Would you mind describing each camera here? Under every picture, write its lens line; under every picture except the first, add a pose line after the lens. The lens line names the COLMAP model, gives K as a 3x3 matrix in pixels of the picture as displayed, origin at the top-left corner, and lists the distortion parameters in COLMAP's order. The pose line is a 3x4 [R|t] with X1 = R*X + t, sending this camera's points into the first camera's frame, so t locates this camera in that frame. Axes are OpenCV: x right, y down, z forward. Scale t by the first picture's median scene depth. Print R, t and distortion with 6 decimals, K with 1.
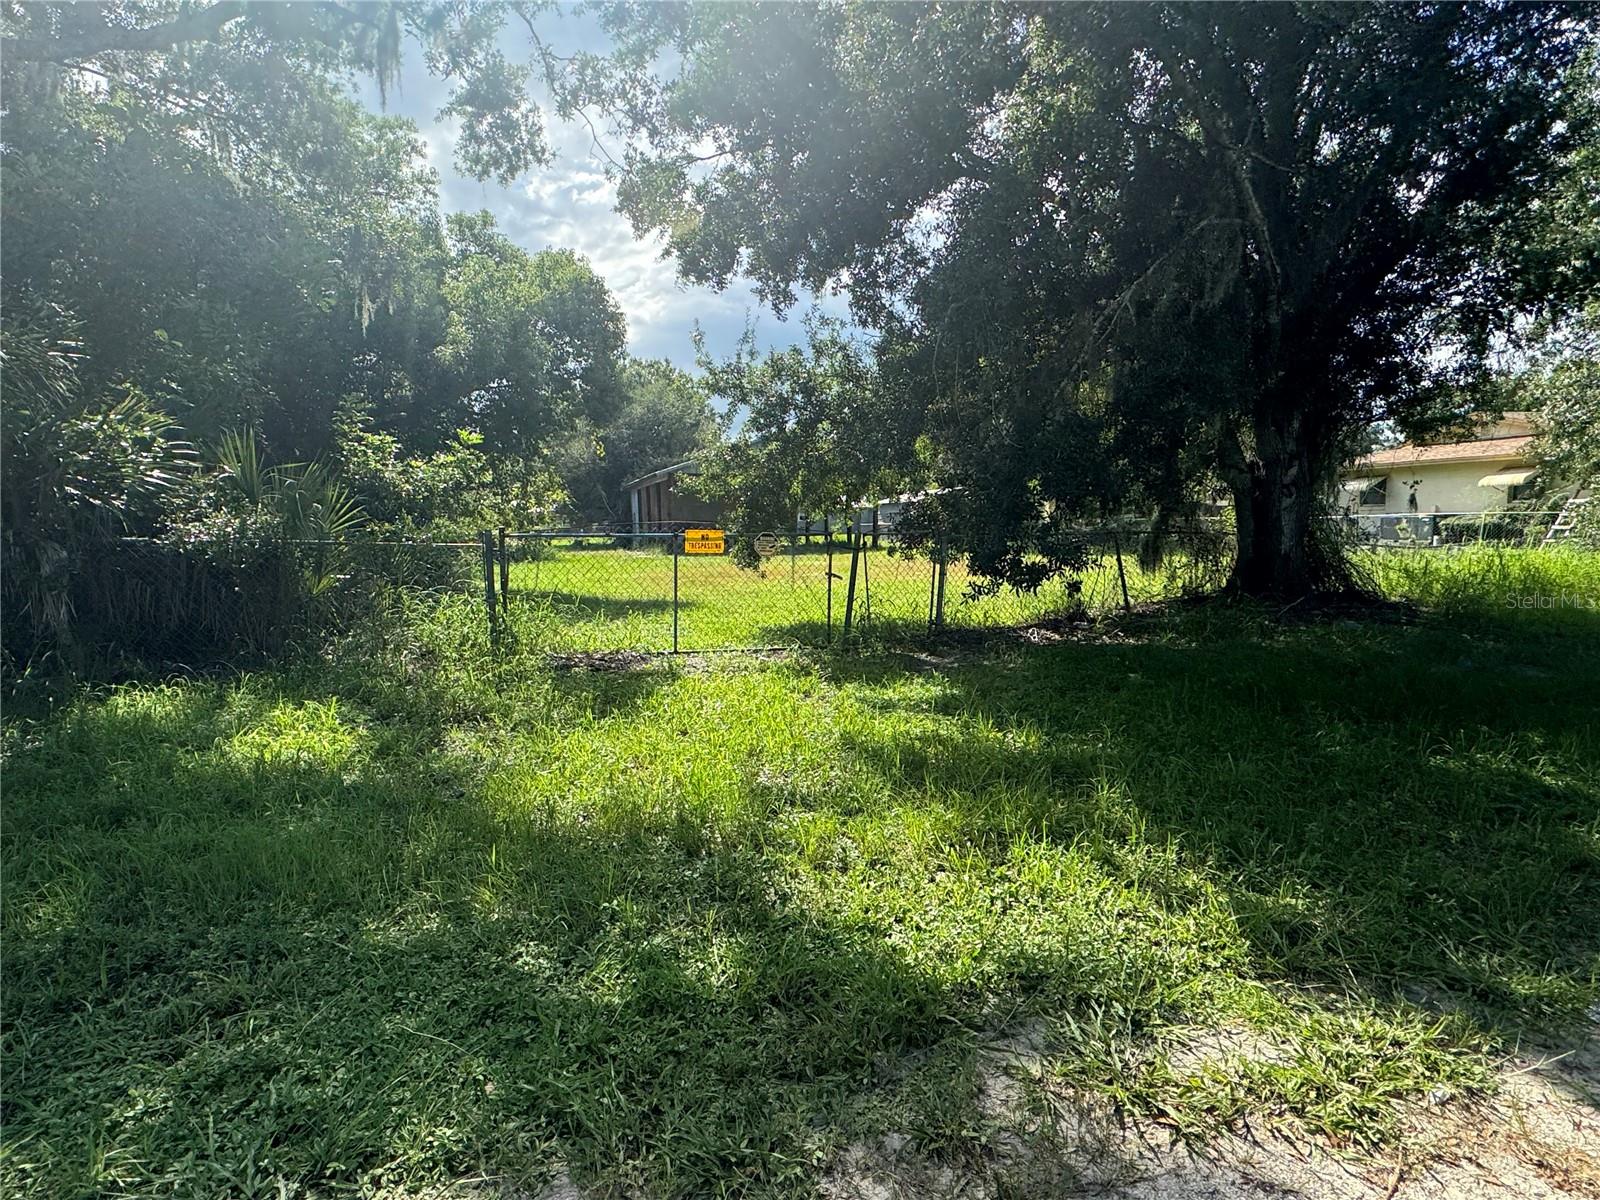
lens RADIAL K [[868.6, 0, 800.0], [0, 868.6, 600.0], [0, 0, 1]] dist [-0.002438, -0.000459]
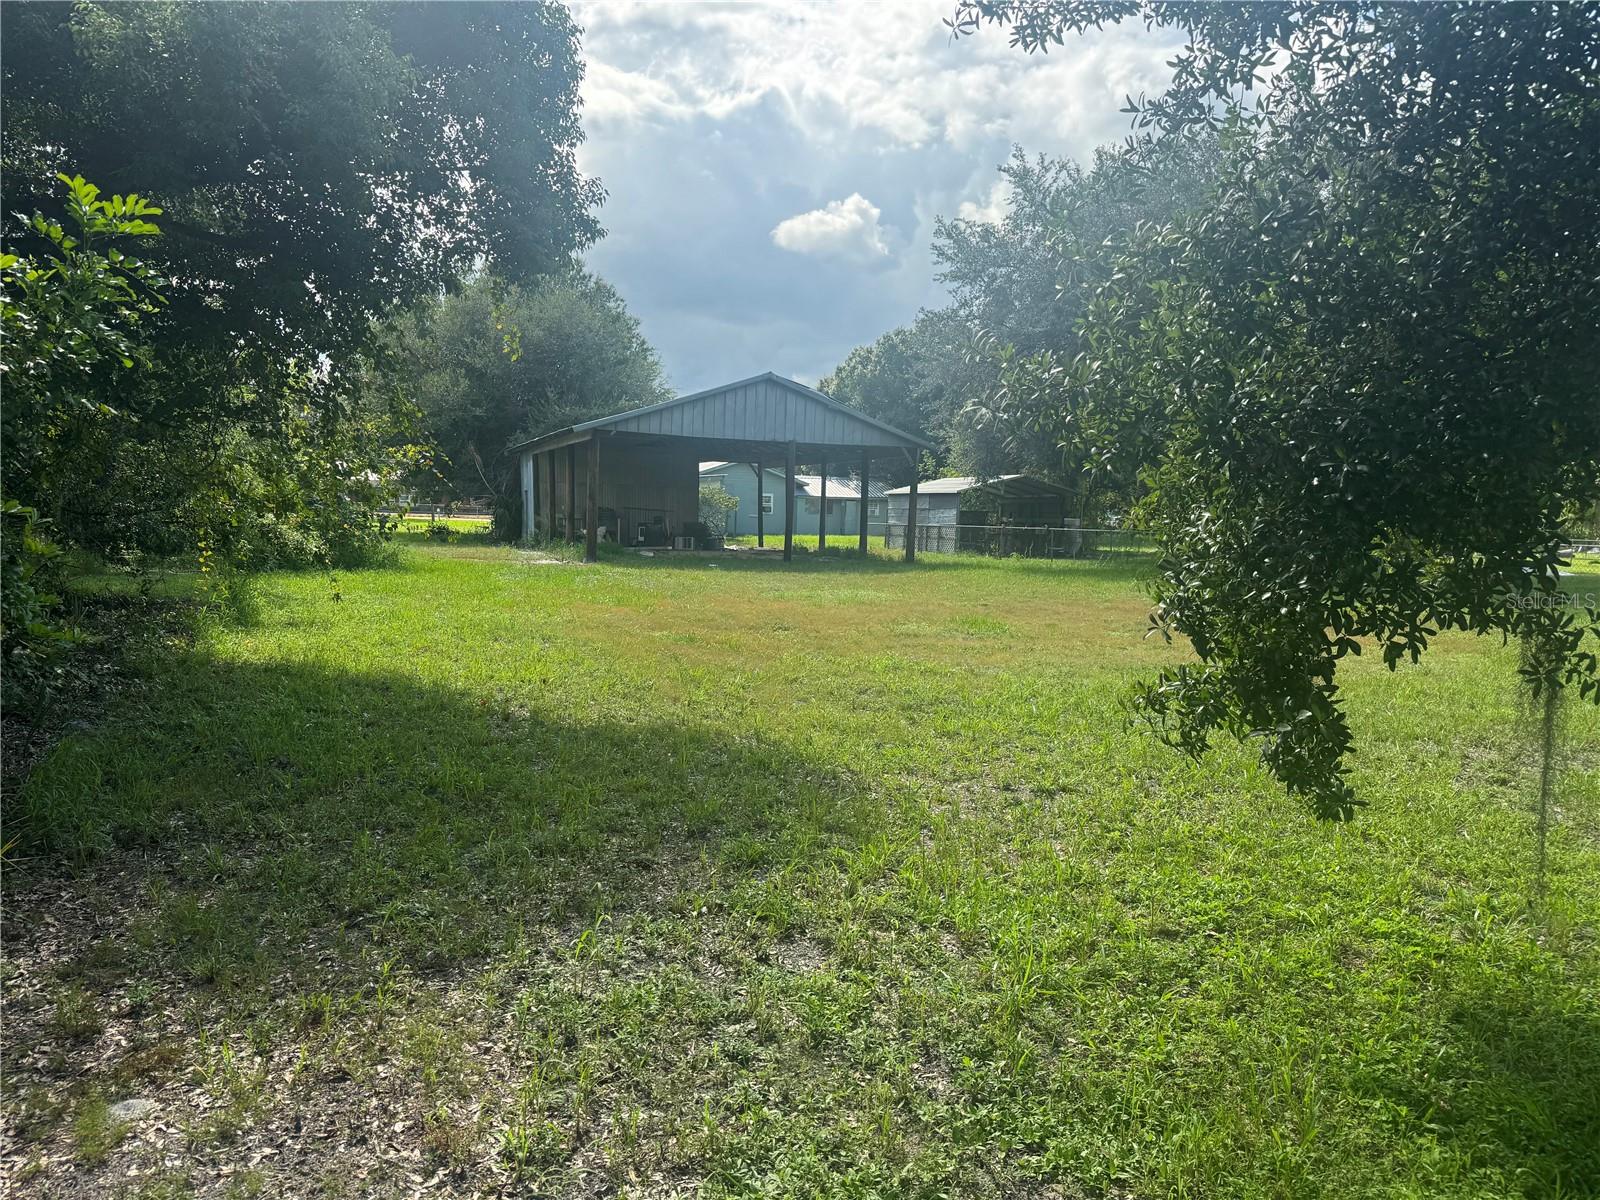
lens RADIAL K [[1107.0, 0, 800.0], [0, 1107.0, 600.0], [0, 0, 1]] dist [0.175858, -0.241954]
pose [[0.996521, 0.038009, 0.074165, -0.179650], [-0.037142, 0.999225, -0.013037, -0.063734], [-0.074603, 0.010237, 0.997161, 0.621277]]
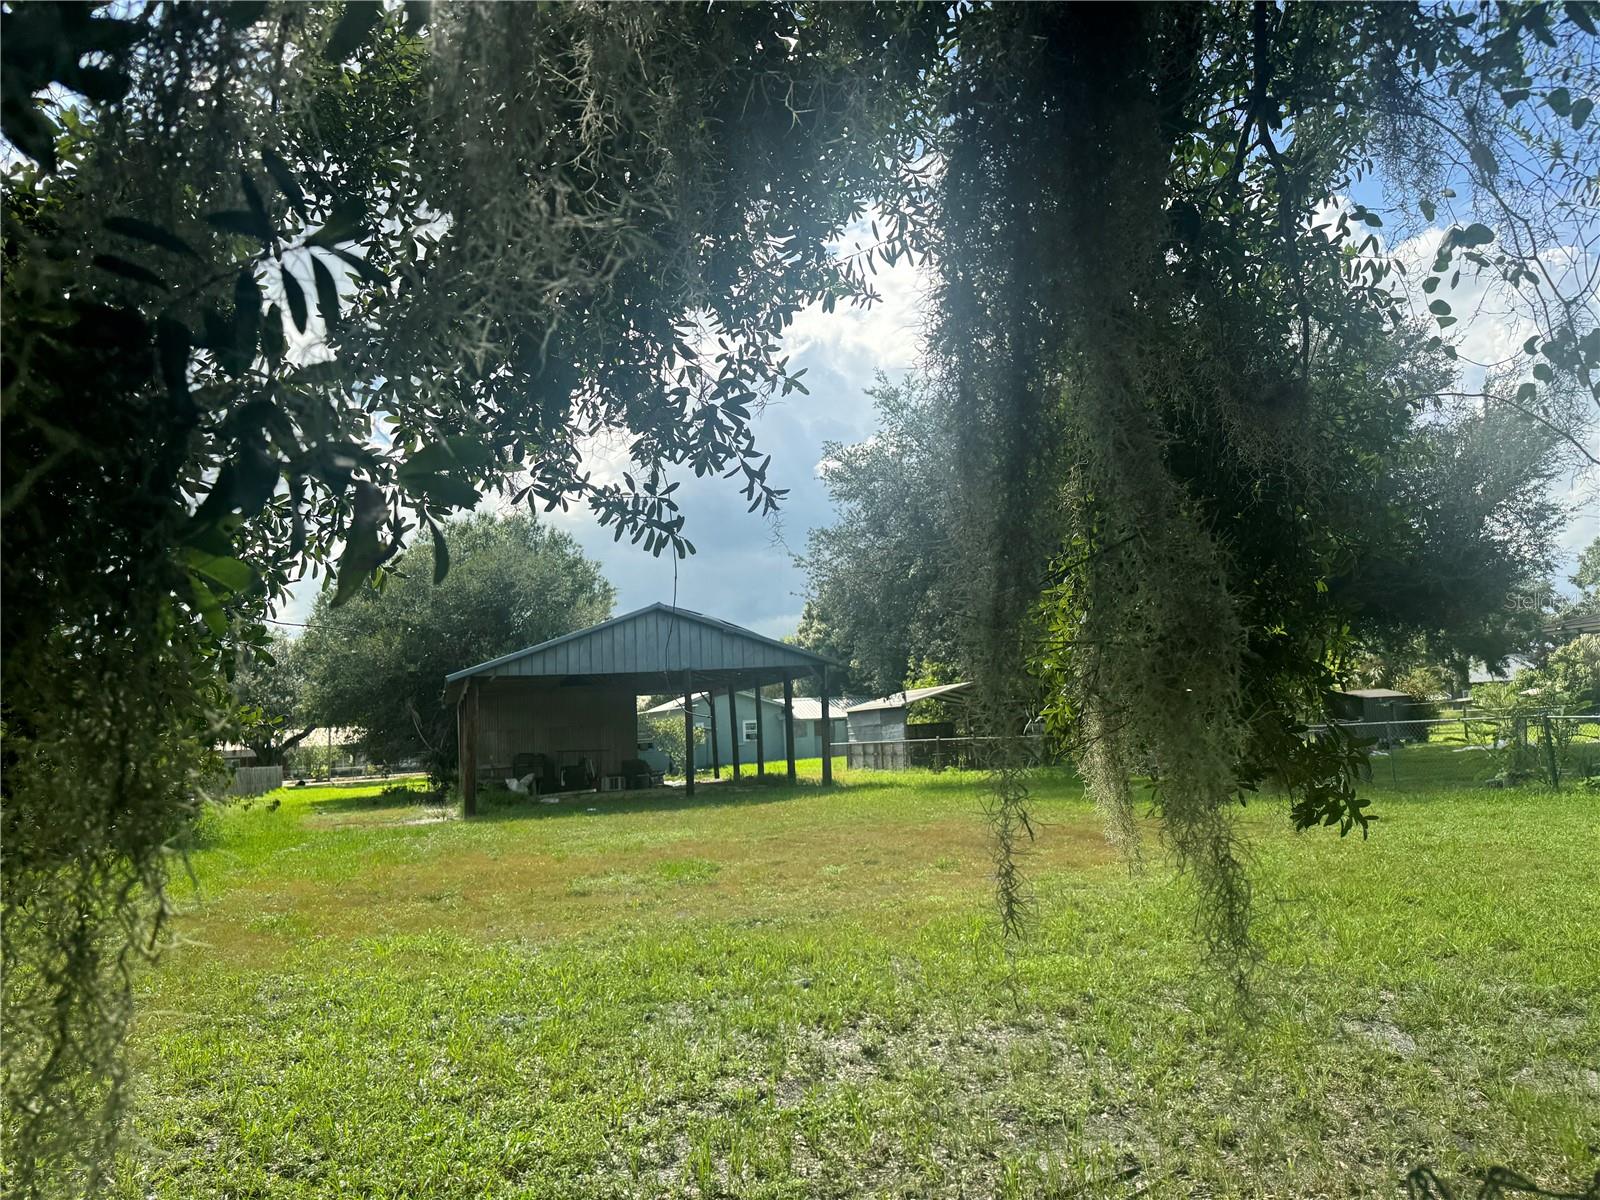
lens RADIAL K [[1107.0, 0, 800.0], [0, 1107.0, 600.0], [0, 0, 1]] dist [0.175858, -0.241954]
pose [[0.999240, -0.037914, 0.009021, 0.222827], [0.038965, 0.976578, -0.211604, -0.083364], [-0.000787, 0.211795, 0.977314, 0.749486]]
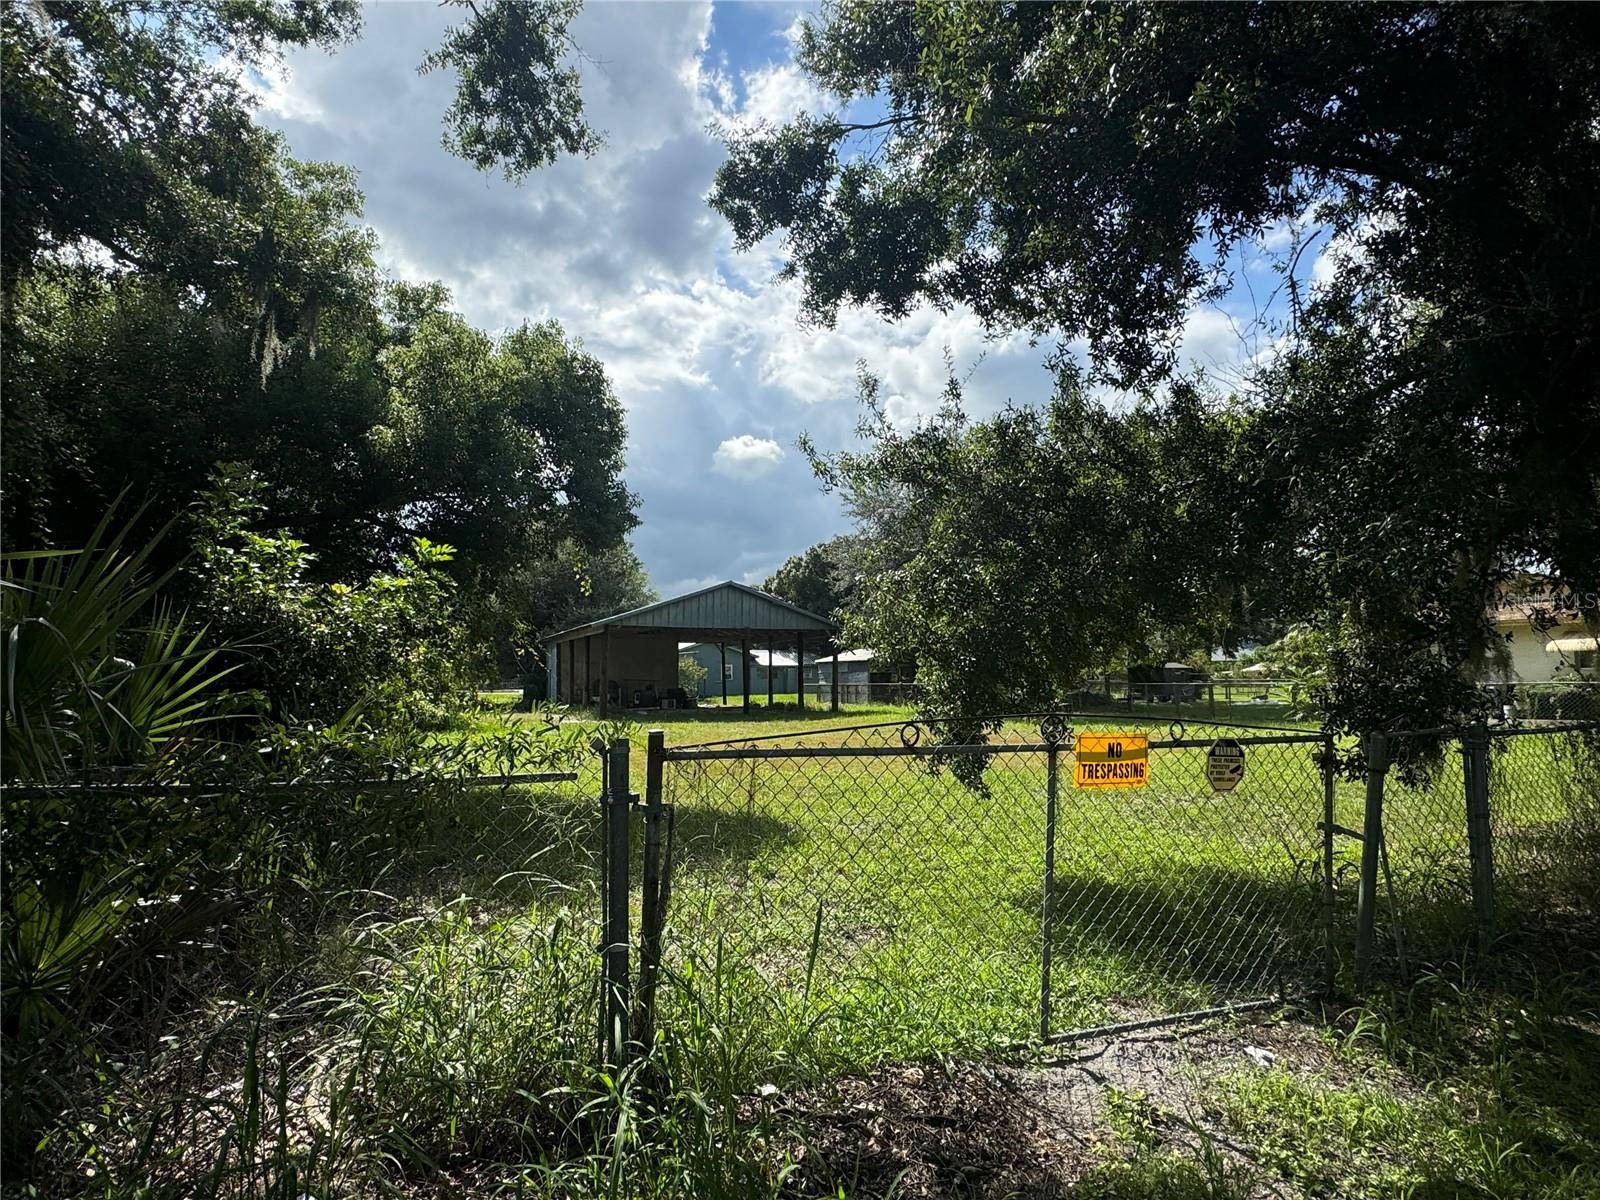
lens RADIAL K [[868.6, 0, 800.0], [0, 868.6, 600.0], [0, 0, 1]] dist [-0.002438, -0.000459]
pose [[0.992012, 0.019729, 0.124591, -0.205263], [0.003046, 0.983659, -0.180017, -0.045061], [-0.126106, 0.178959, 0.975741, 0.392629]]
